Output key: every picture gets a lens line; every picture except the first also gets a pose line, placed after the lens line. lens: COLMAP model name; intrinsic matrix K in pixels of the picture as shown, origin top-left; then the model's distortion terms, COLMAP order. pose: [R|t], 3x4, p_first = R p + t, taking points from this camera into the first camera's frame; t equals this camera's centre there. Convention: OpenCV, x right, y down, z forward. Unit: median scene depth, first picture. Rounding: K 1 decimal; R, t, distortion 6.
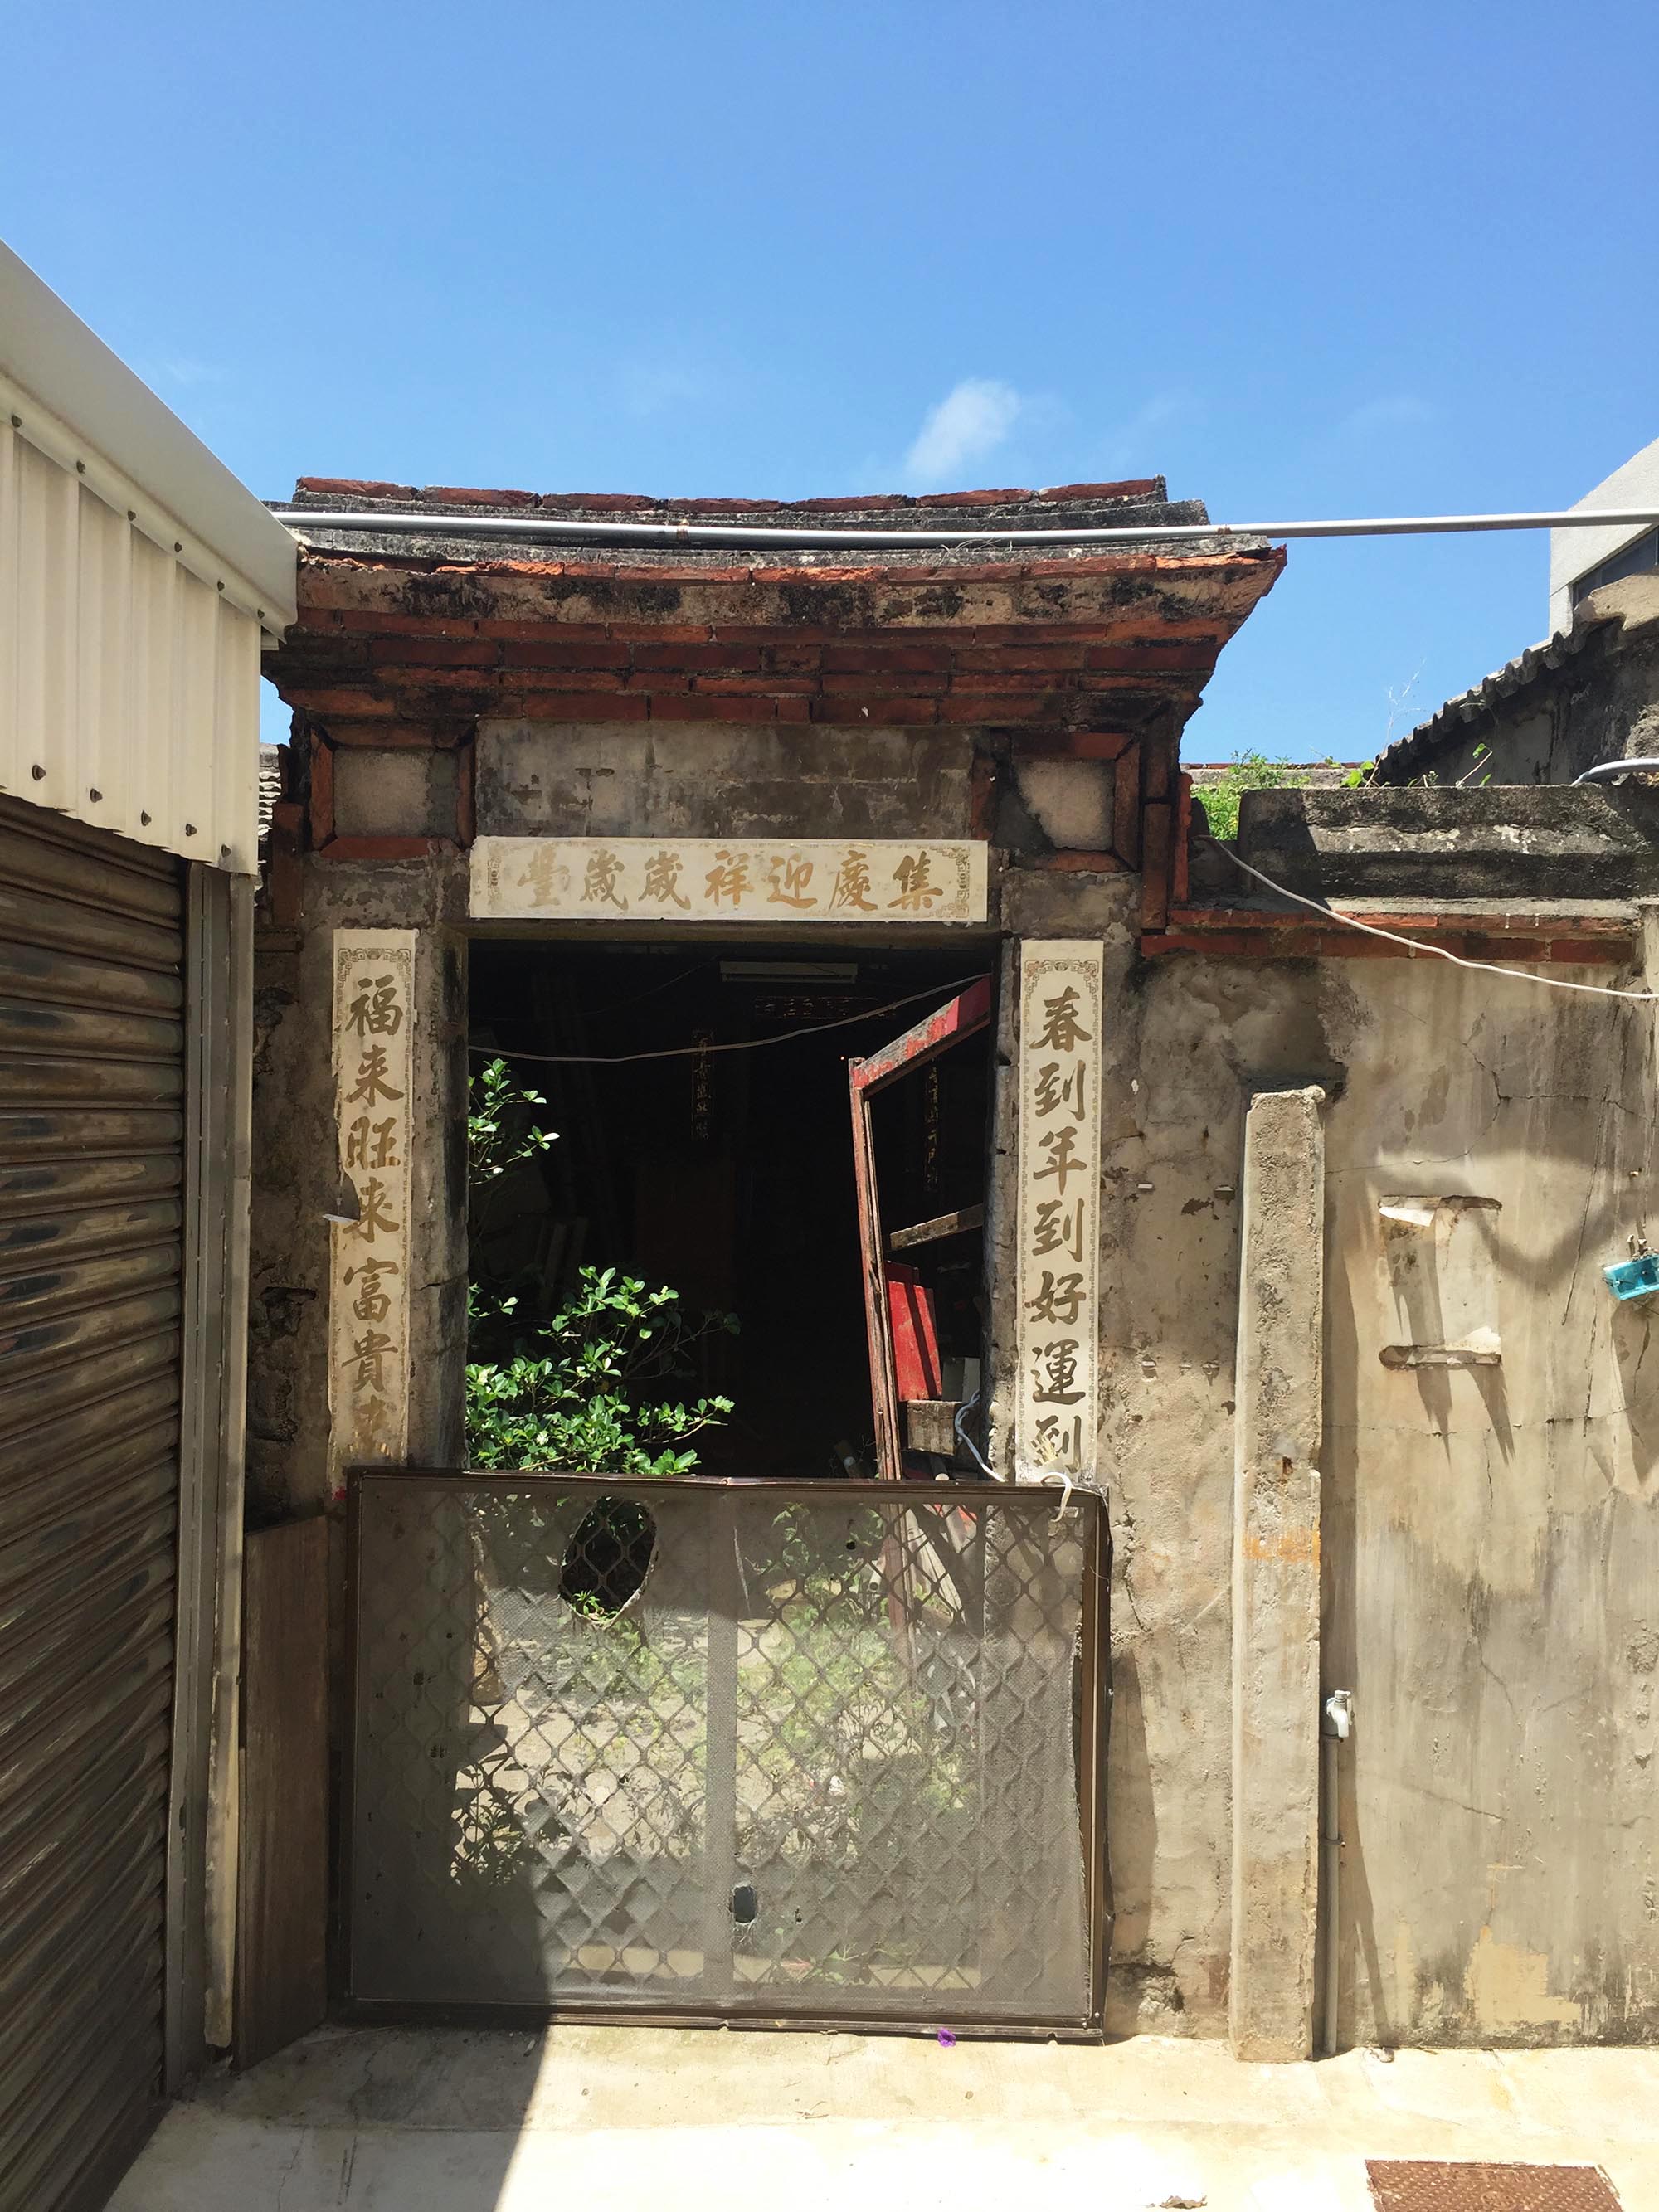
lens RADIAL K [[1888.5, 0, 832.9], [0, 1888.5, 1105.6], [0, 0, 1]] dist [0.057189, -0.091854]
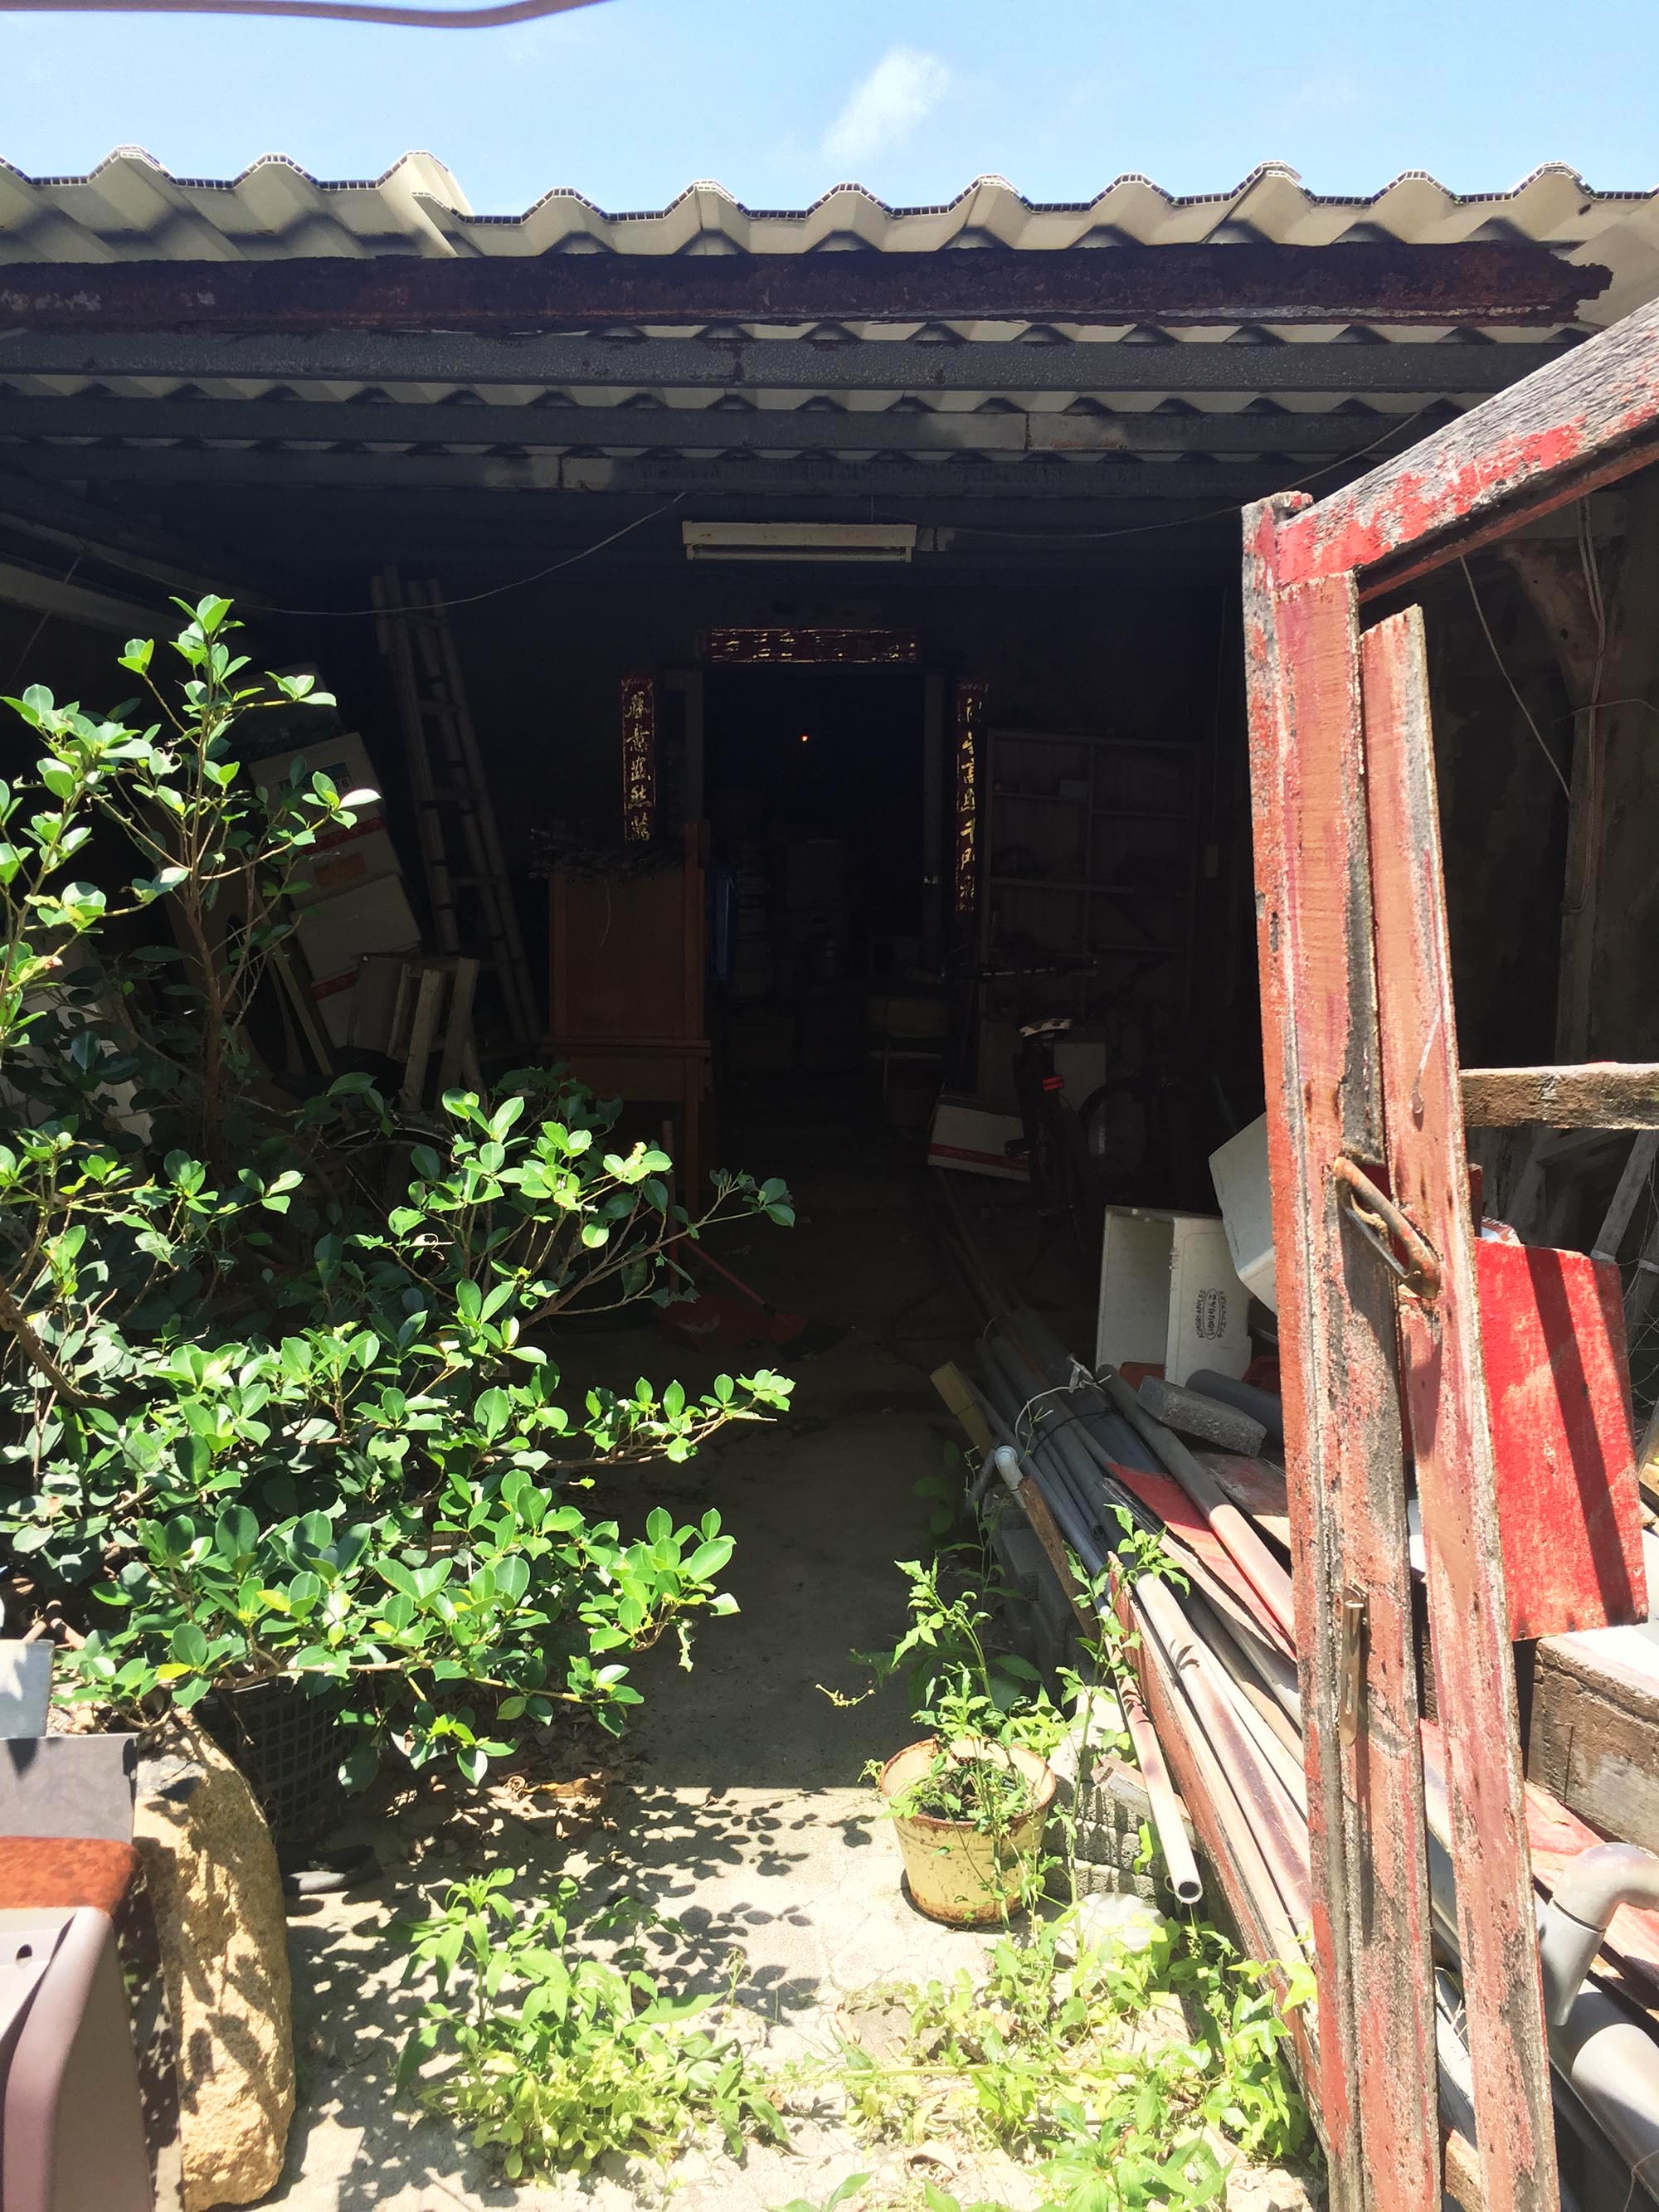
lens RADIAL K [[1888.5, 0, 823.5], [0, 1888.5, 1109.7], [0, 0, 1]] dist [0.057189, -0.091854]
pose [[0.998981, -0.016863, 0.041854, -0.064356], [0.010332, 0.988385, 0.151619, 0.022379], [-0.043924, -0.151032, 0.987552, 0.566320]]
